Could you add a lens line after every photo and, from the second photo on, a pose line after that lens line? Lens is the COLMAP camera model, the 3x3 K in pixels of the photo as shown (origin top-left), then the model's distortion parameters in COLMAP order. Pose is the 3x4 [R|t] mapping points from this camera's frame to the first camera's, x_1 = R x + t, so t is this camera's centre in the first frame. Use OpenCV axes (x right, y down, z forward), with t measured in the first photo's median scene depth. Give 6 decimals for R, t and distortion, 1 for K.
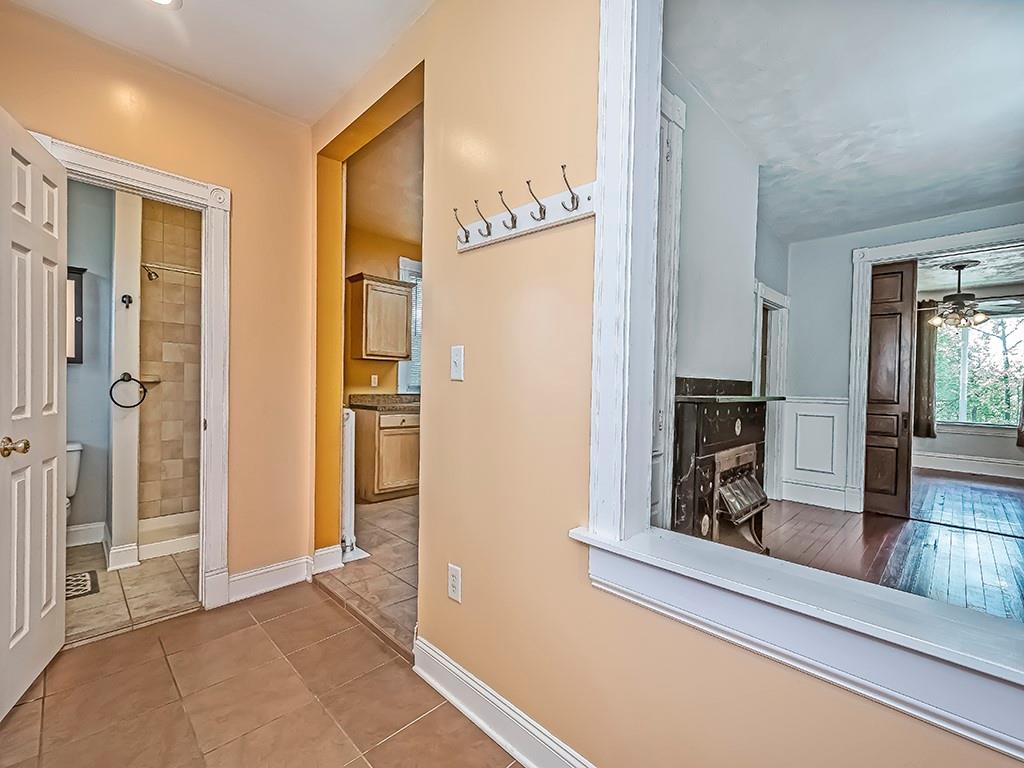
lens RADIAL K [[452.6, 0, 517.4], [0, 452.6, 386.1], [0, 0, 1]] dist [0.019393, -0.001447]
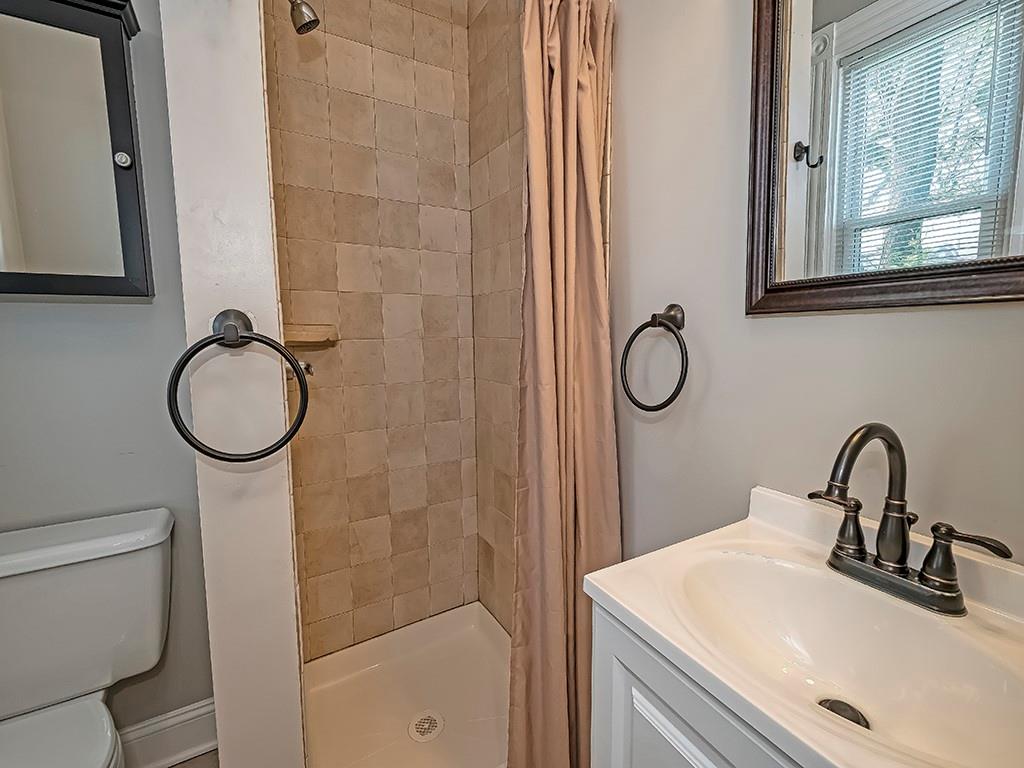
lens RADIAL K [[452.6, 0, 515.2], [0, 452.6, 380.6], [0, 0, 1]] dist [0.019393, -0.001447]
pose [[0.967813, 0.000688, -0.251668, -0.601175], [0.024959, 0.994804, 0.098704, -0.011455], [0.250429, -0.101808, 0.962767, 0.743189]]
